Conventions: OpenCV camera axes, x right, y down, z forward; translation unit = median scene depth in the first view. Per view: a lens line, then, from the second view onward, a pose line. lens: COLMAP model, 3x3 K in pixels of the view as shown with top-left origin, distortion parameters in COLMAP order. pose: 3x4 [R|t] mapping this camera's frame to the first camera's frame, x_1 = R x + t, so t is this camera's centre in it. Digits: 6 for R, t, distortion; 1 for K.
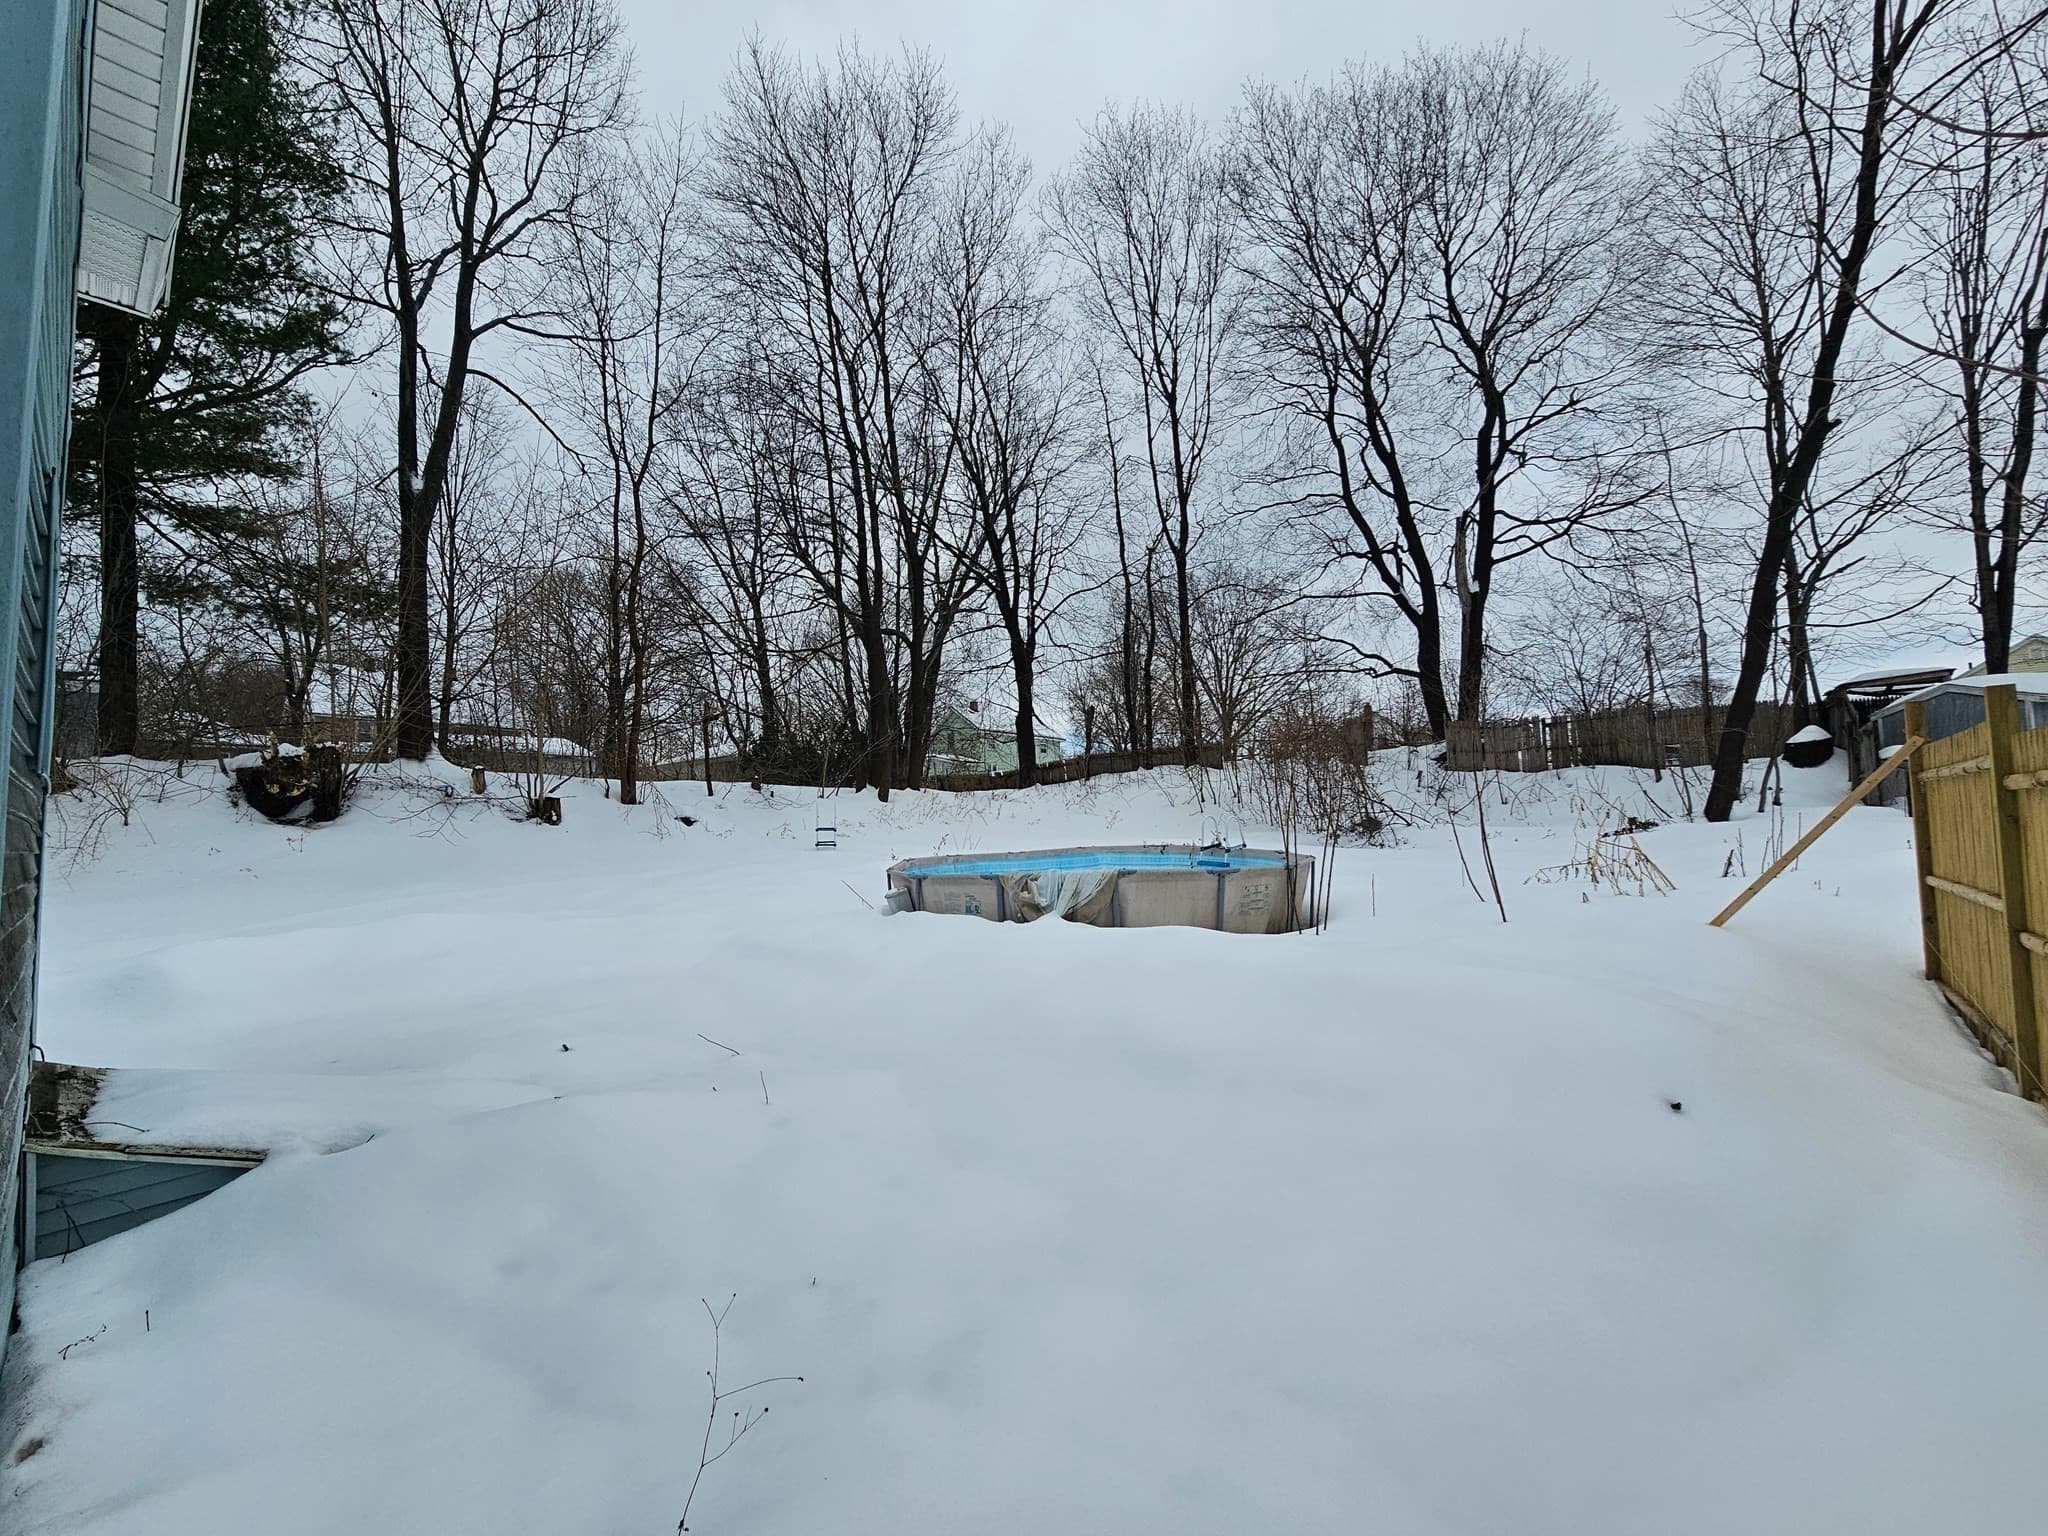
lens RADIAL K [[838.4, 0, 1025.6], [0, 838.4, 785.0], [0, 0, 1]] dist [-0.002975, 0.000298]
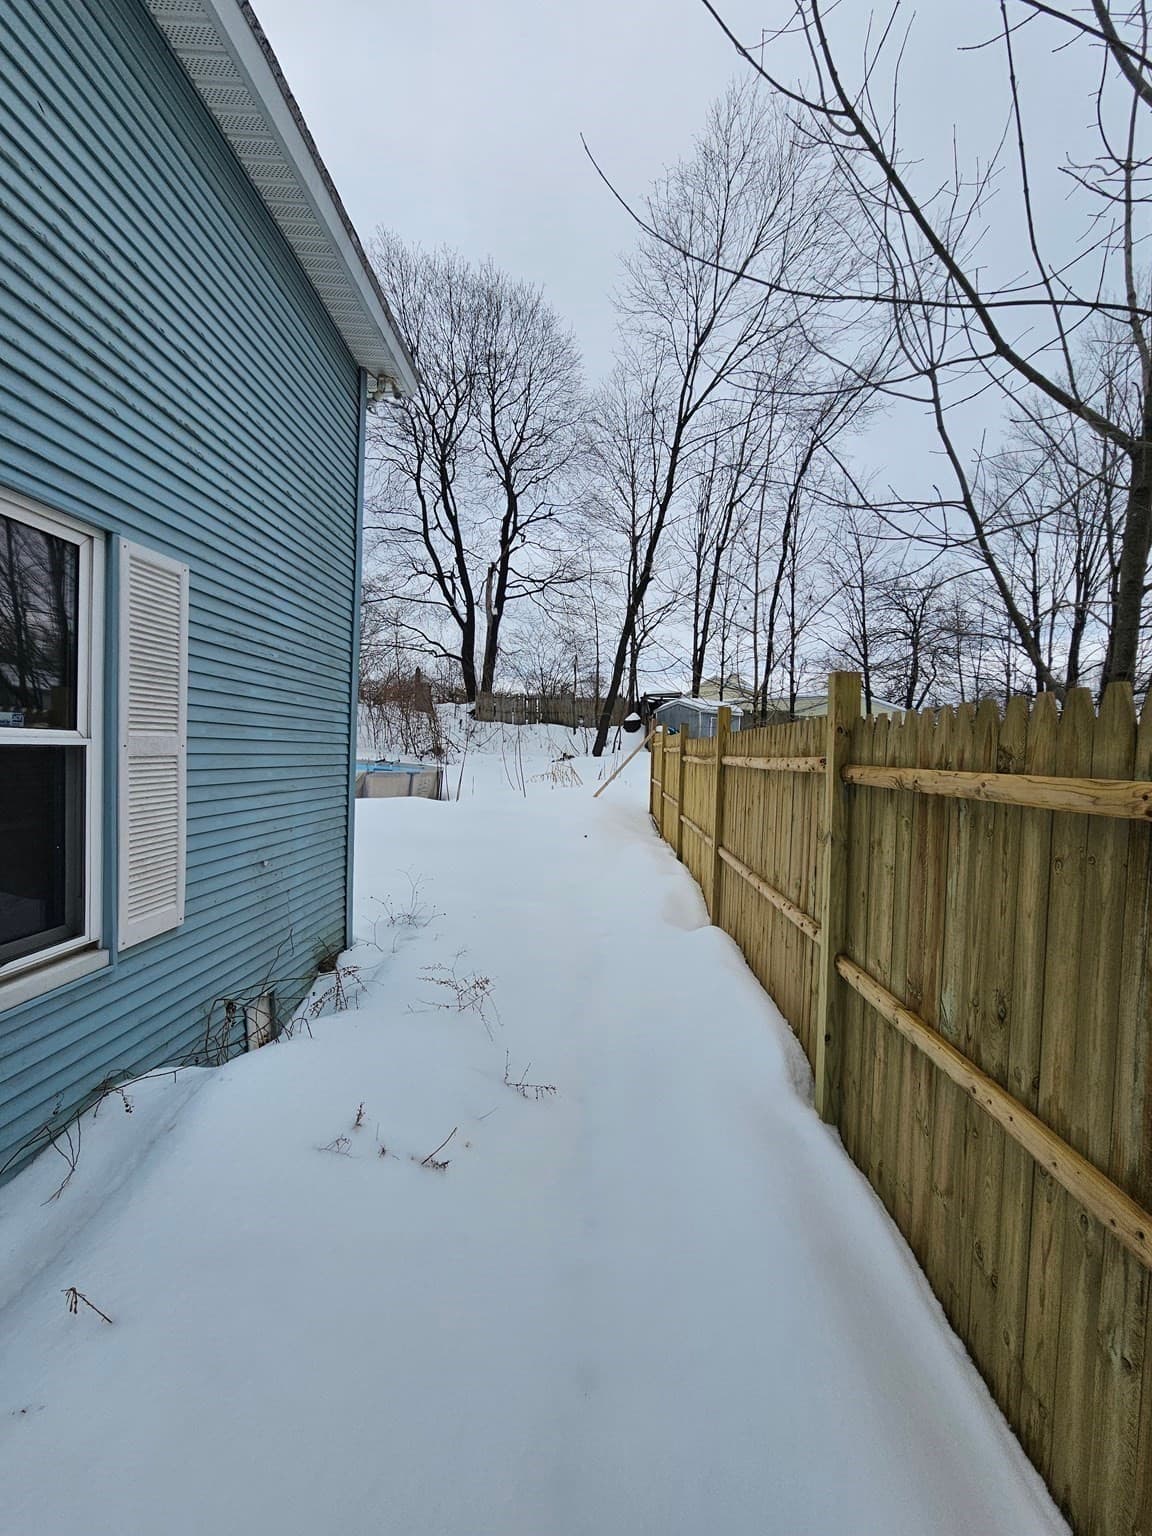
lens RADIAL K [[628.8, 0, 575.2], [0, 628.8, 766.1], [0, 0, 1]] dist [-0.002975, 0.000298]
pose [[0.789543, 0.026441, 0.613126, -0.102969], [-0.074685, 0.995785, 0.053232, -0.006772], [-0.609134, -0.087820, 0.788190, -0.119753]]
